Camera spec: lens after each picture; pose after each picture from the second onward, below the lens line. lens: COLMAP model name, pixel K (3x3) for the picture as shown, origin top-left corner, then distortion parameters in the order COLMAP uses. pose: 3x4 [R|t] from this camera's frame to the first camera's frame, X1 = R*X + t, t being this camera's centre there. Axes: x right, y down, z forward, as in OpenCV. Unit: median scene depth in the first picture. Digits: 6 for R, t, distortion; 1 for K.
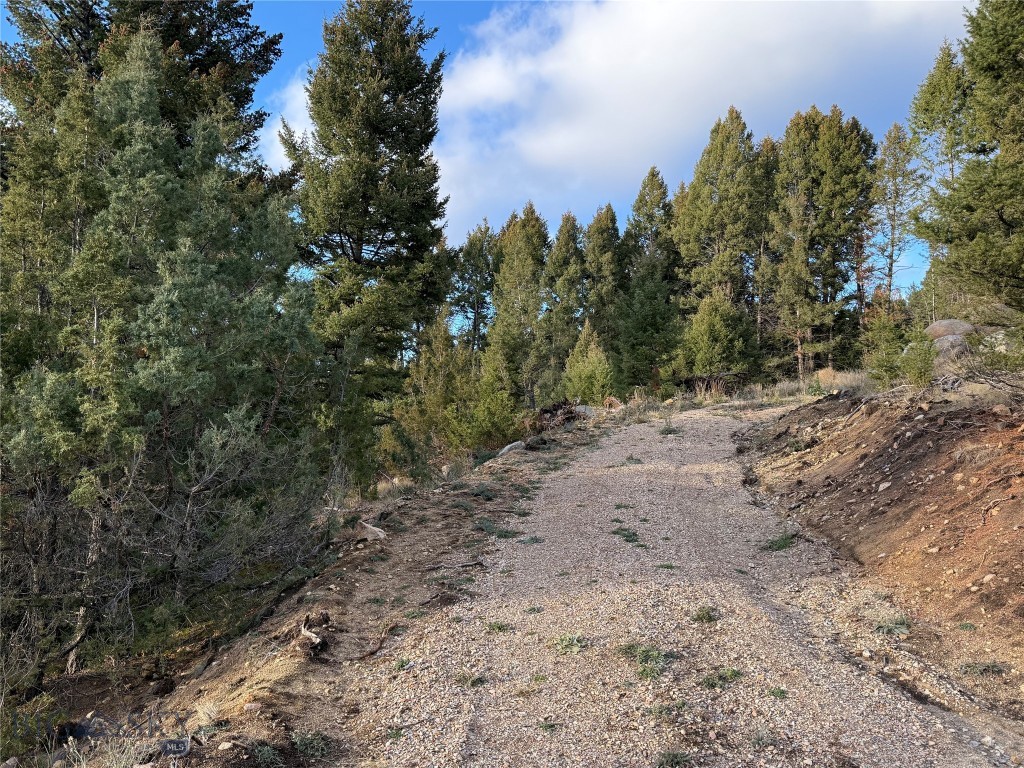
lens RADIAL K [[828.8, 0, 512.7], [0, 828.8, 385.8], [0, 0, 1]] dist [0.017301, 0.002470]
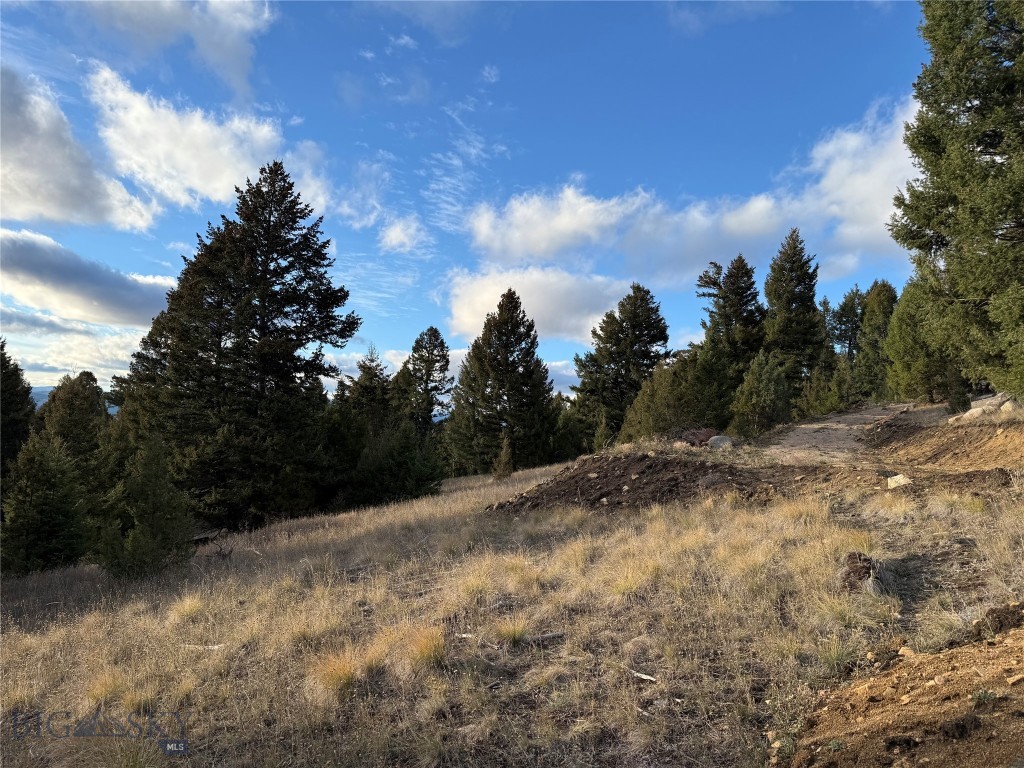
lens RADIAL K [[722.8, 0, 514.1], [0, 722.8, 385.0], [0, 0, 1]] dist [-0.009593, -0.001716]
pose [[0.871472, -0.001419, -0.490444, 0.195959], [0.003943, 0.999984, 0.004112, -0.039477], [0.490430, -0.005517, 0.871463, -1.441628]]
